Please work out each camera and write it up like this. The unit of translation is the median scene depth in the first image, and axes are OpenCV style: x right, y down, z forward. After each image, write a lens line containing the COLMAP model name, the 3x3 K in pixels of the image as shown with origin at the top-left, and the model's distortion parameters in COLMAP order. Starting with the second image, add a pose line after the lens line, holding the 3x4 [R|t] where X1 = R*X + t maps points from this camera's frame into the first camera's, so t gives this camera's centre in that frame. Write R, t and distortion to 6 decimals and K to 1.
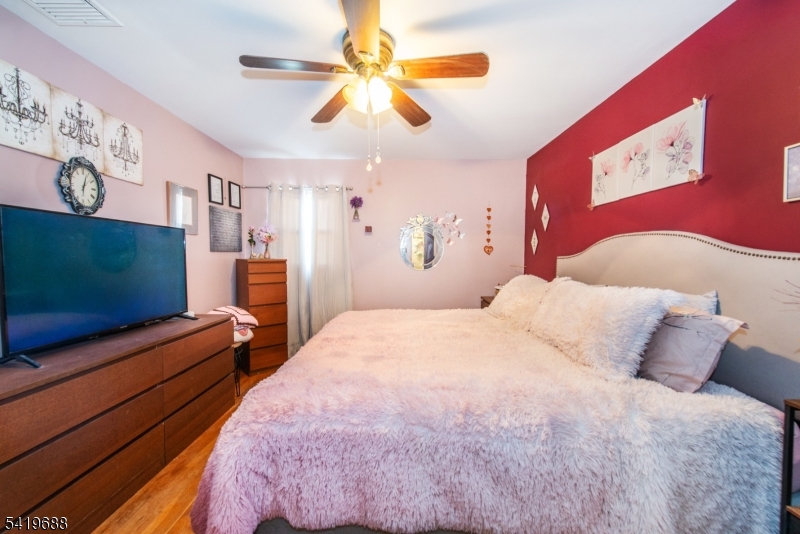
lens RADIAL K [[322.6, 0, 396.3], [0, 322.6, 266.6], [0, 0, 1]] dist [0.013620, -0.000519]
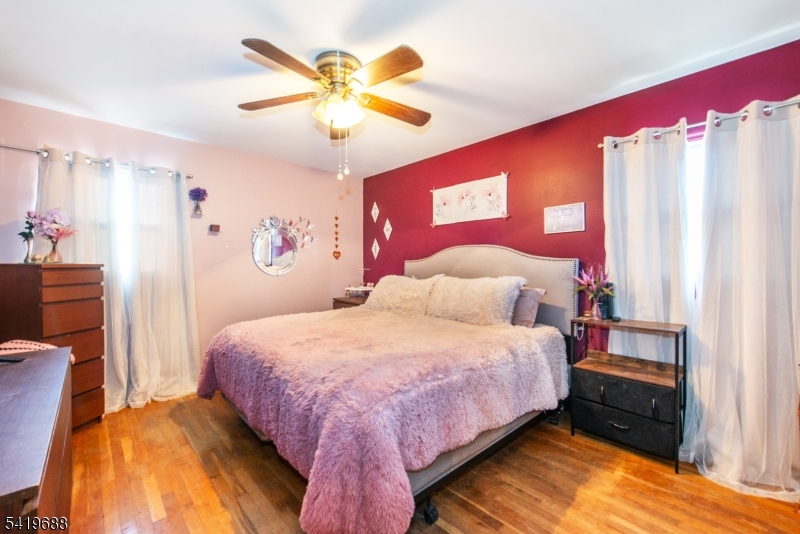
lens RADIAL K [[343.3, 0, 400.8], [0, 343.3, 263.5], [0, 0, 1]] dist [0.021333, -0.000103]
pose [[0.719946, -0.002584, 0.694025, -0.402760], [0.024666, 0.999457, -0.021866, 0.008586], [-0.693592, 0.032861, 0.719618, 0.017324]]
